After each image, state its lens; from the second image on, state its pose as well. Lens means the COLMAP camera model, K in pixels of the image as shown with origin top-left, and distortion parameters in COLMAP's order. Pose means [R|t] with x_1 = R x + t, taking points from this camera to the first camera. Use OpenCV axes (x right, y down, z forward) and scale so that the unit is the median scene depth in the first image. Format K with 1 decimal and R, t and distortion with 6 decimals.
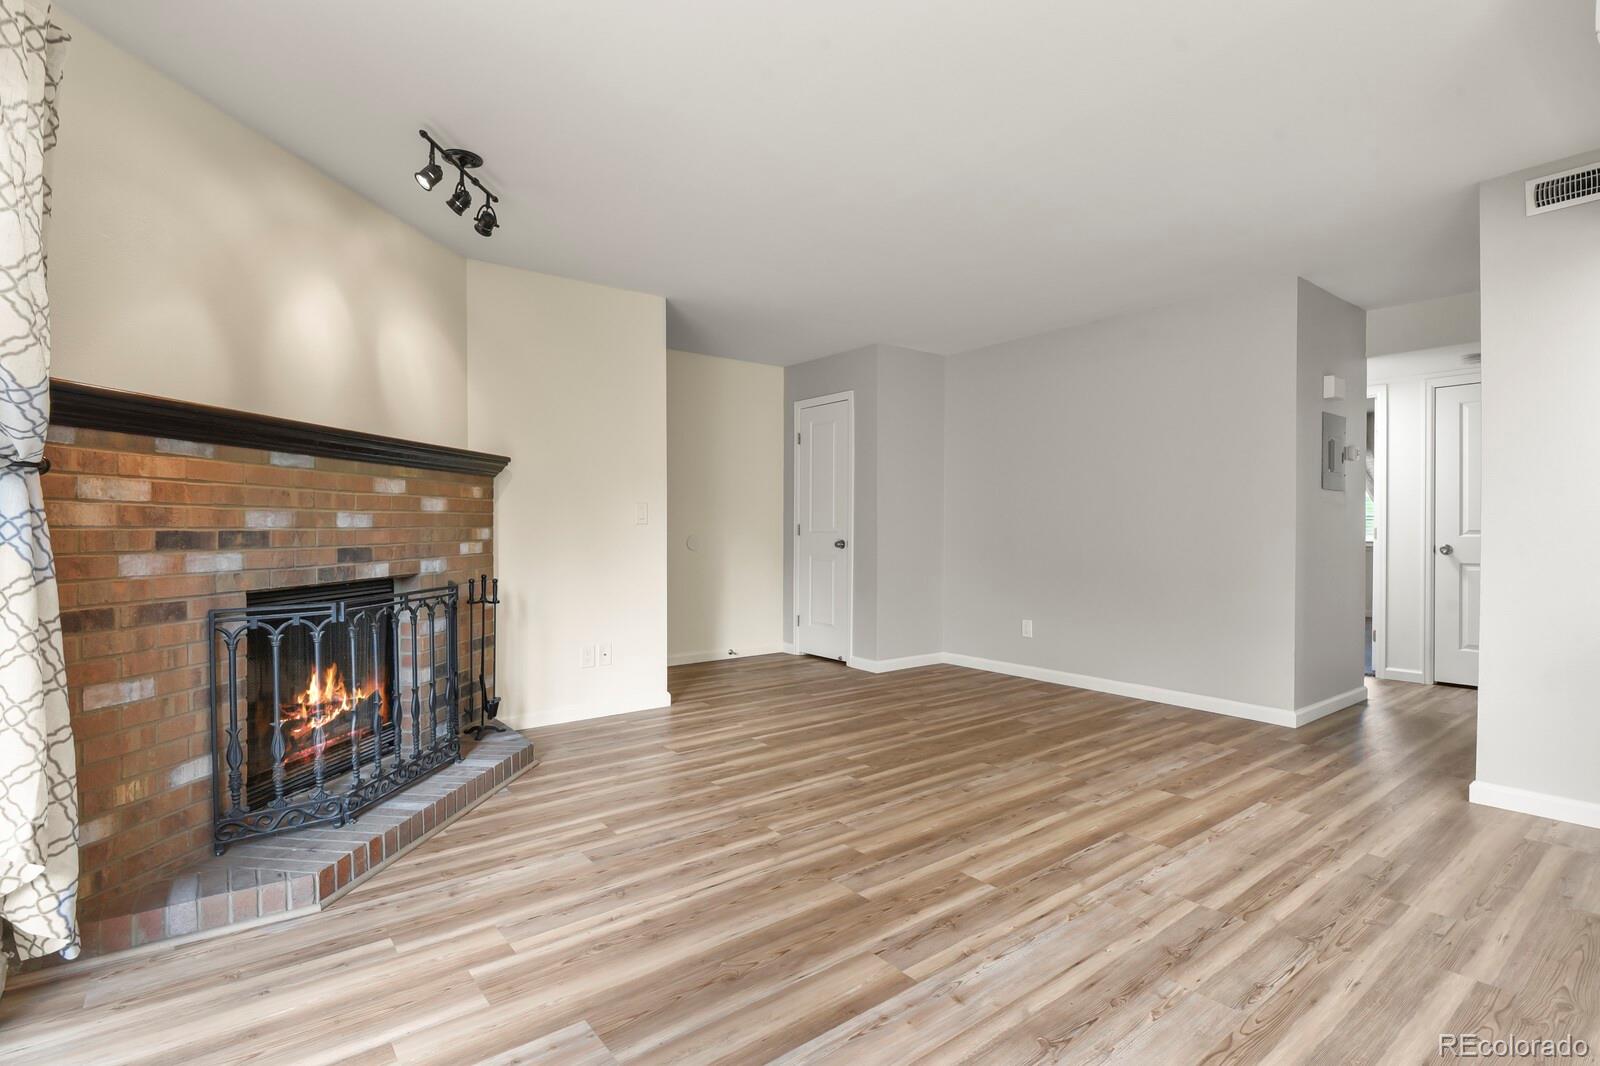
lens RADIAL K [[772.4, 0, 810.5], [0, 772.4, 534.6], [0, 0, 1]] dist [-0.004041, -0.004418]
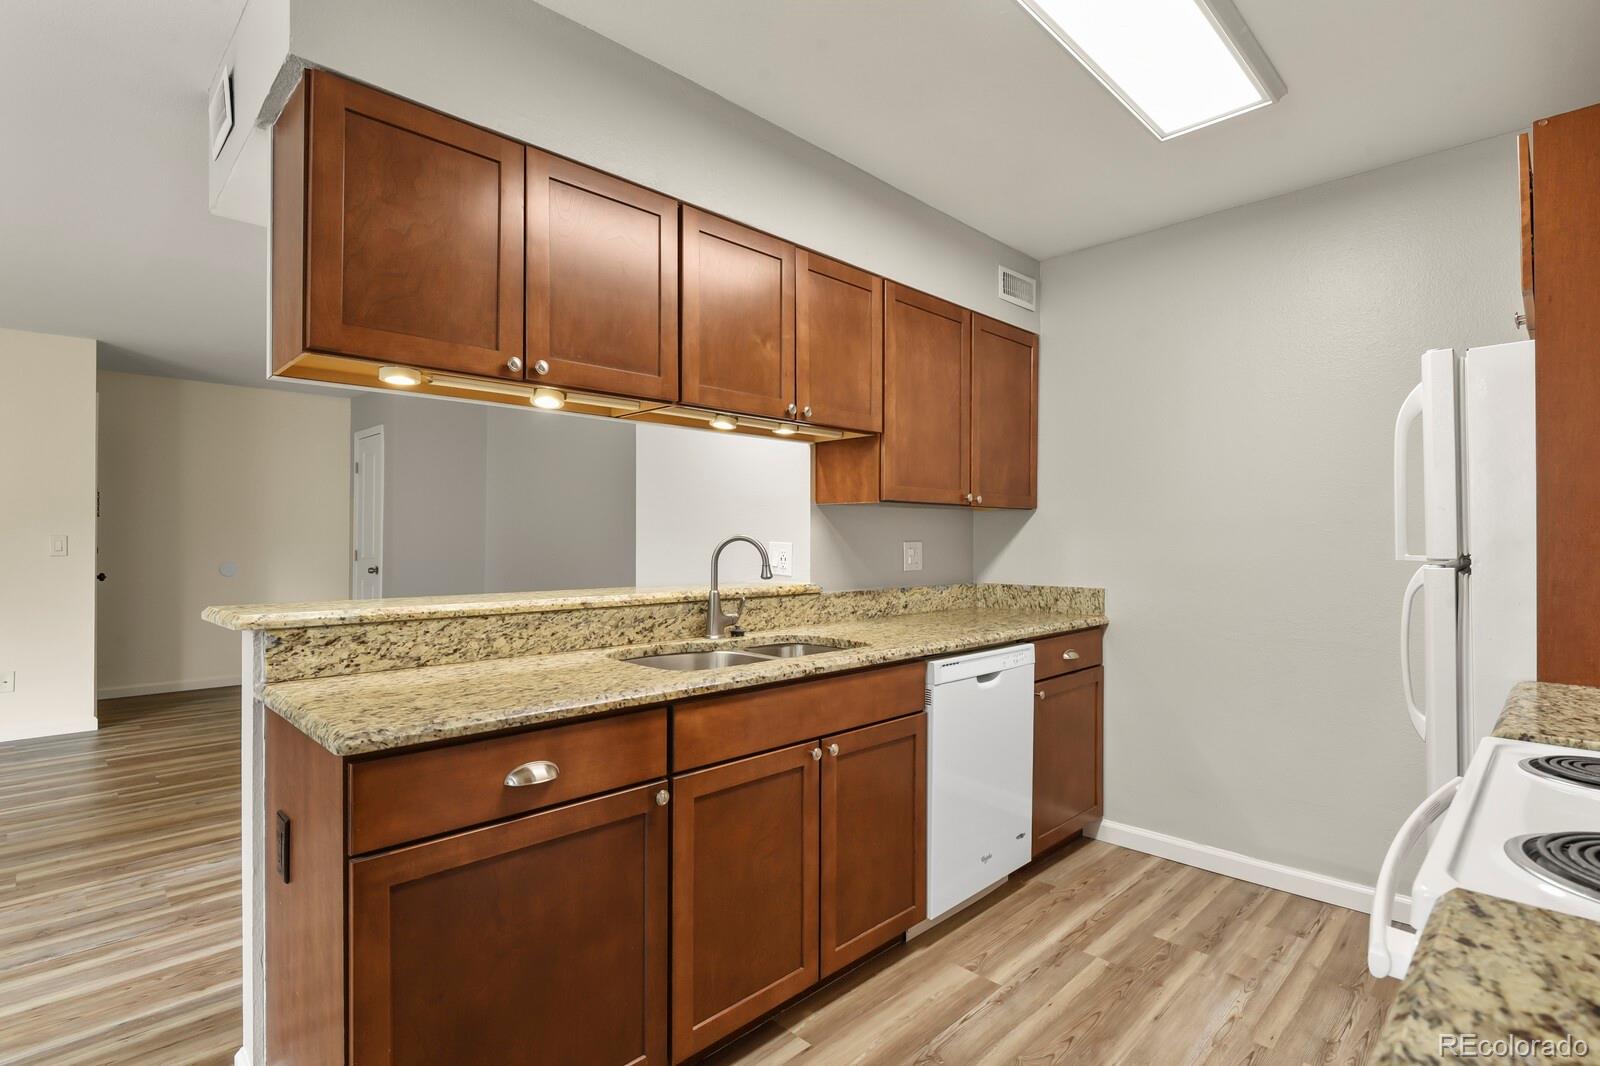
lens RADIAL K [[772.4, 0, 810.5], [0, 772.4, 534.6], [0, 0, 1]] dist [-0.004041, -0.004418]
pose [[0.992535, 0.004520, 0.121878, 1.195779], [-0.002886, 0.999904, -0.013585, -0.056179], [-0.121928, 0.013132, 0.992452, -0.273410]]
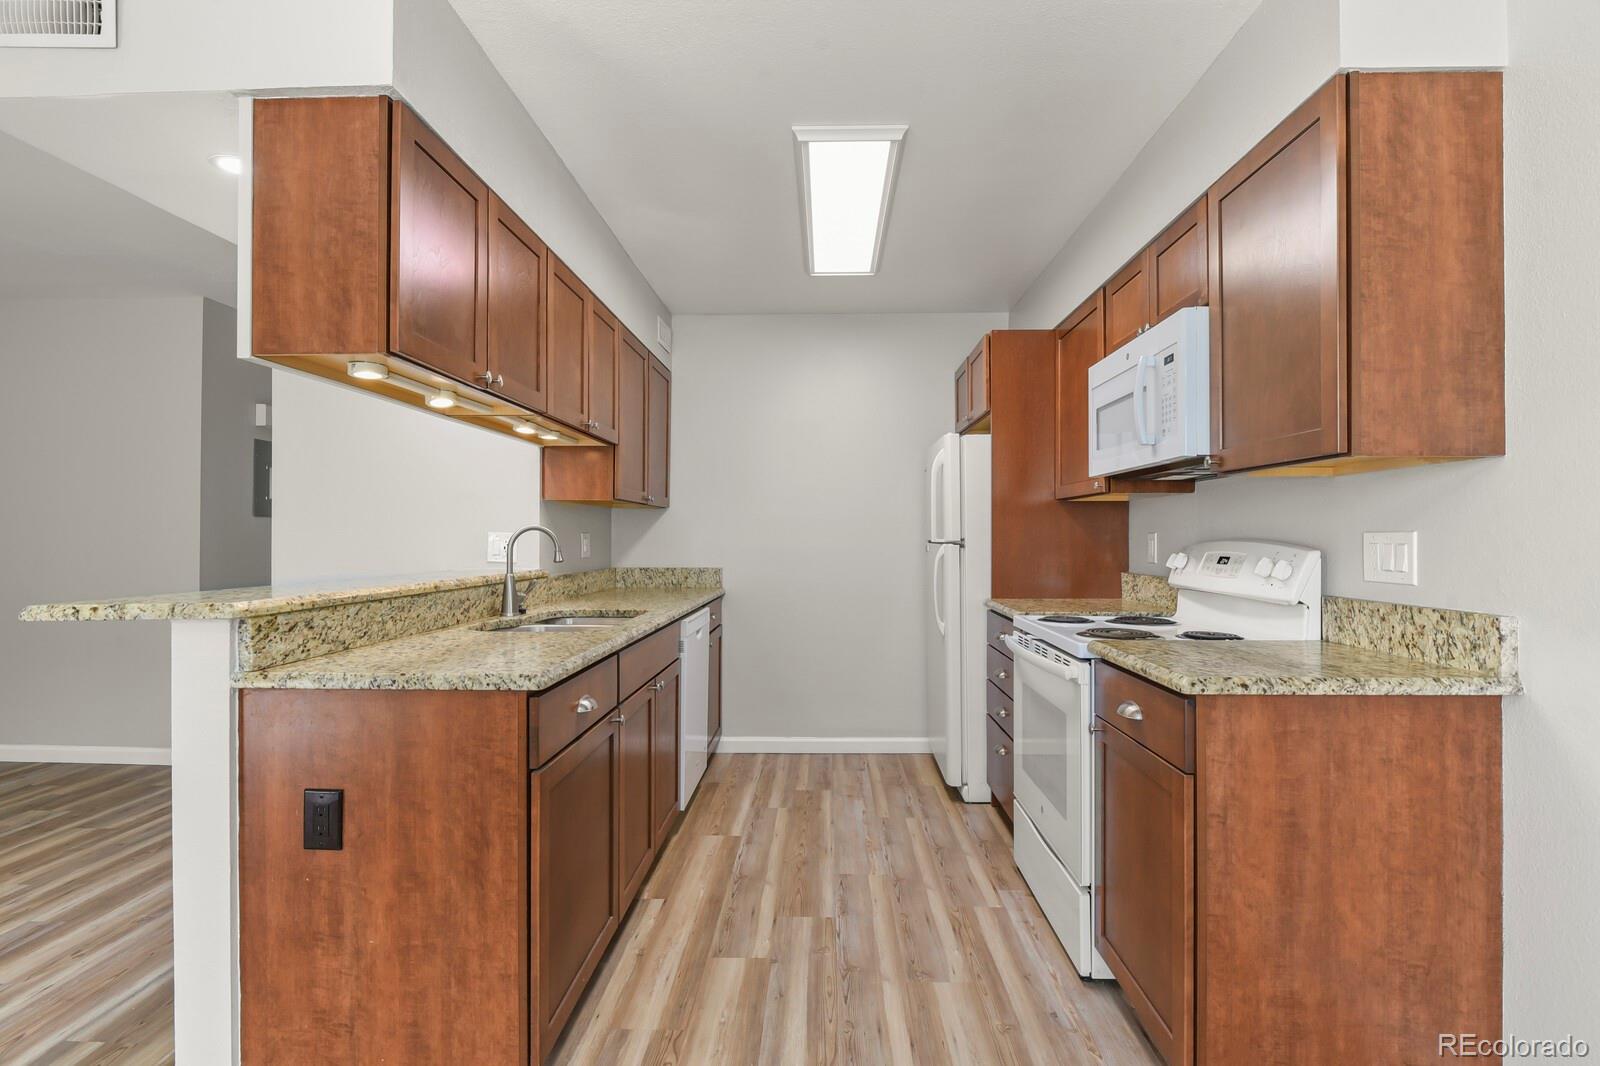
lens RADIAL K [[772.4, 0, 810.5], [0, 772.4, 534.6], [0, 0, 1]] dist [-0.004041, -0.004418]
pose [[0.638776, 0.005084, 0.769376, 0.627491], [0.002752, 0.999957, -0.008893, -0.044266], [-0.769388, 0.007797, 0.638734, -0.330236]]
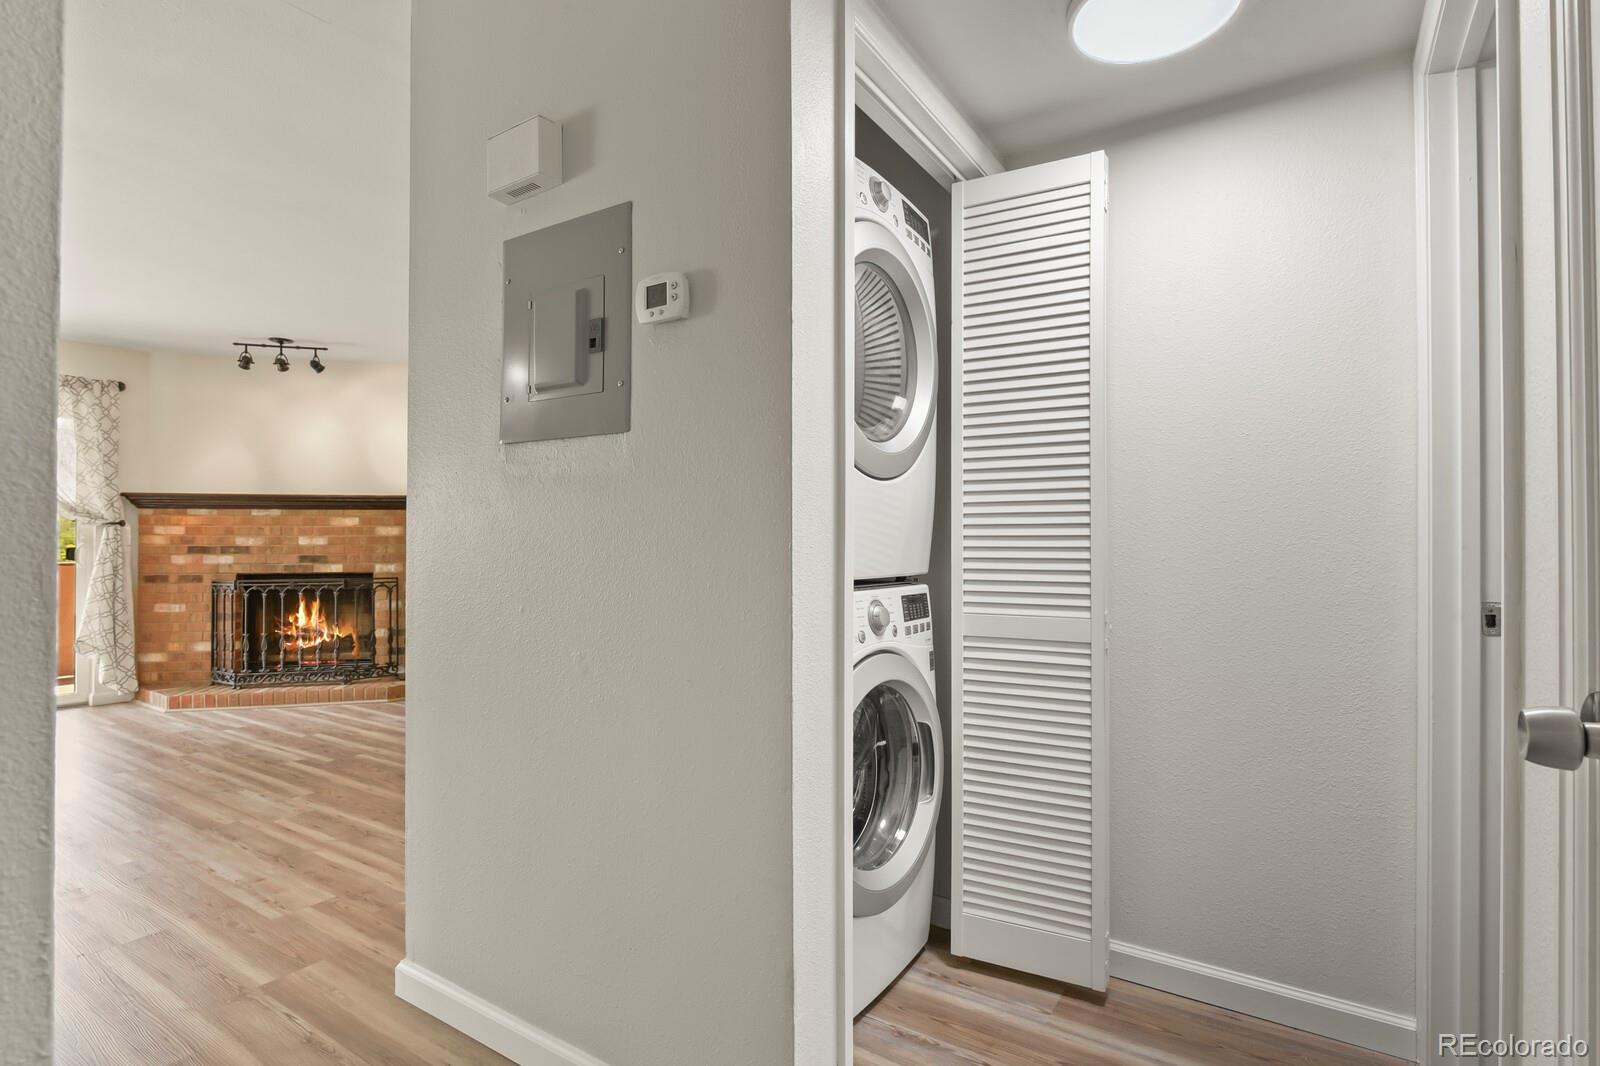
lens RADIAL K [[784.0, 0, 800.0], [0, 784.0, 533.0], [0, 0, 1]] dist [-0.000054, -0.007714]
pose [[0.318816, -0.012680, -0.947732, 1.885838], [-0.008716, 0.999829, -0.016309, -0.019563], [0.947777, 0.013460, 0.318651, 1.777864]]
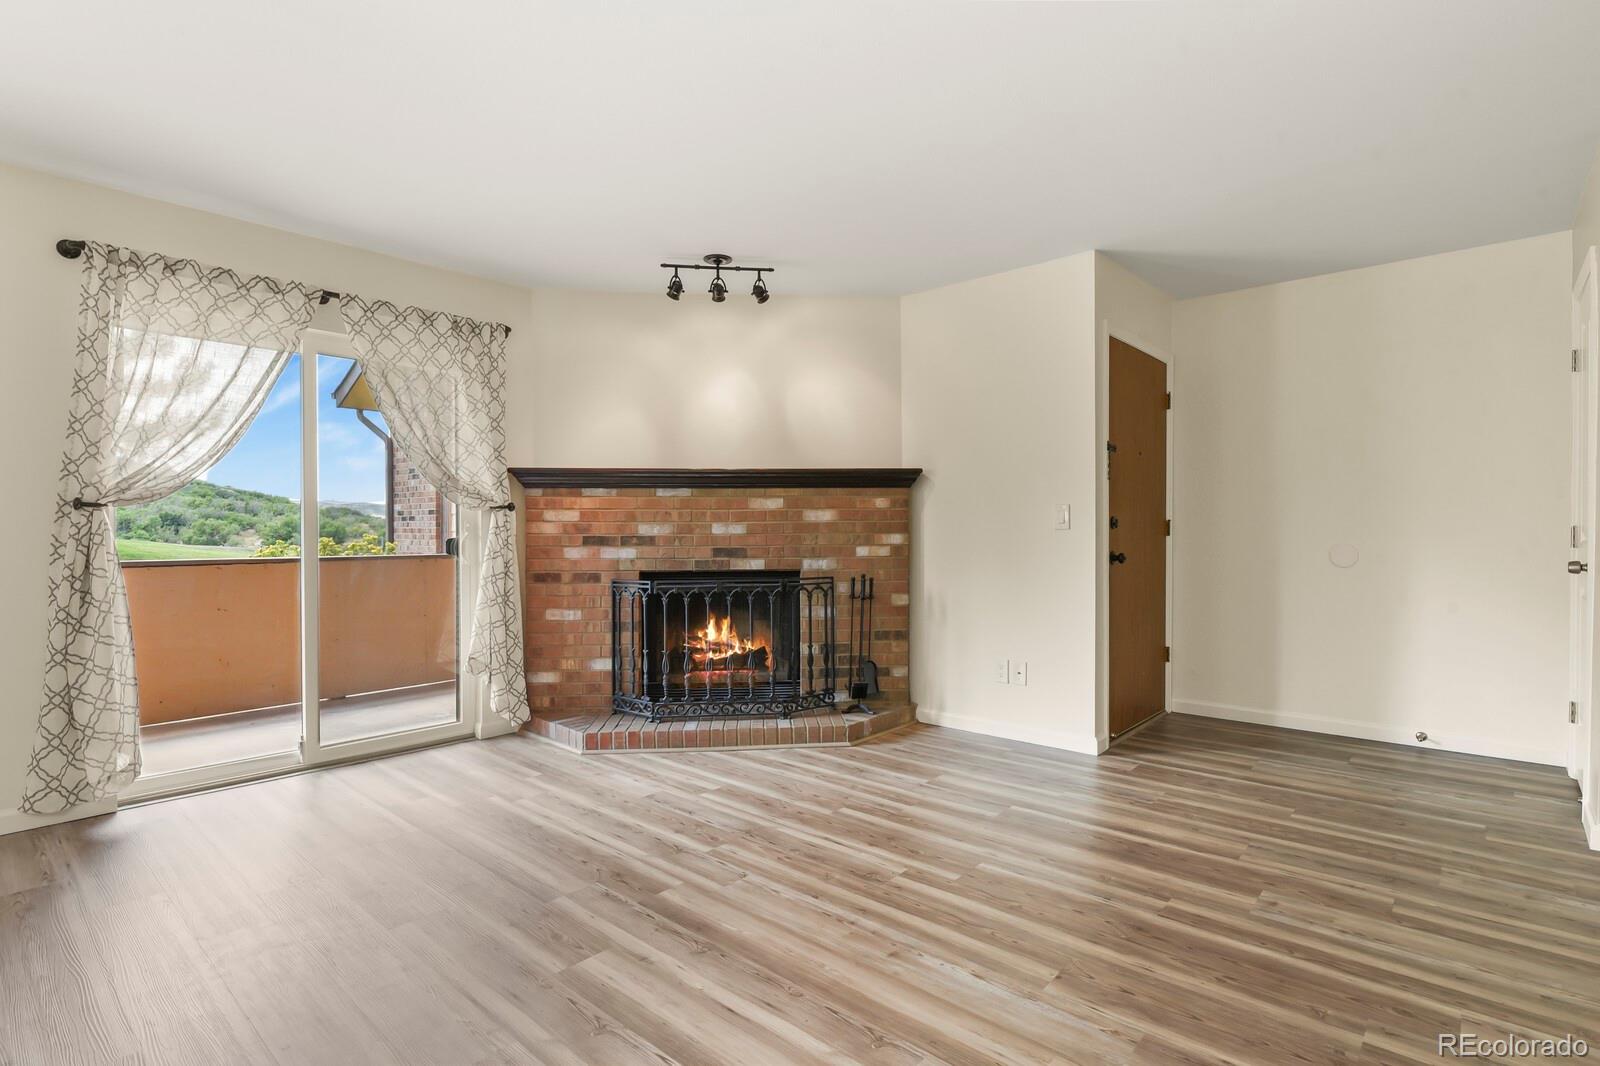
lens RADIAL K [[772.4, 0, 810.5], [0, 772.4, 534.6], [0, 0, 1]] dist [-0.004041, -0.004418]
pose [[0.183598, 0.004195, -0.982992, 1.020266], [-0.007207, 0.999970, 0.002921, -0.015164], [0.982975, 0.006548, 0.183623, 1.032874]]
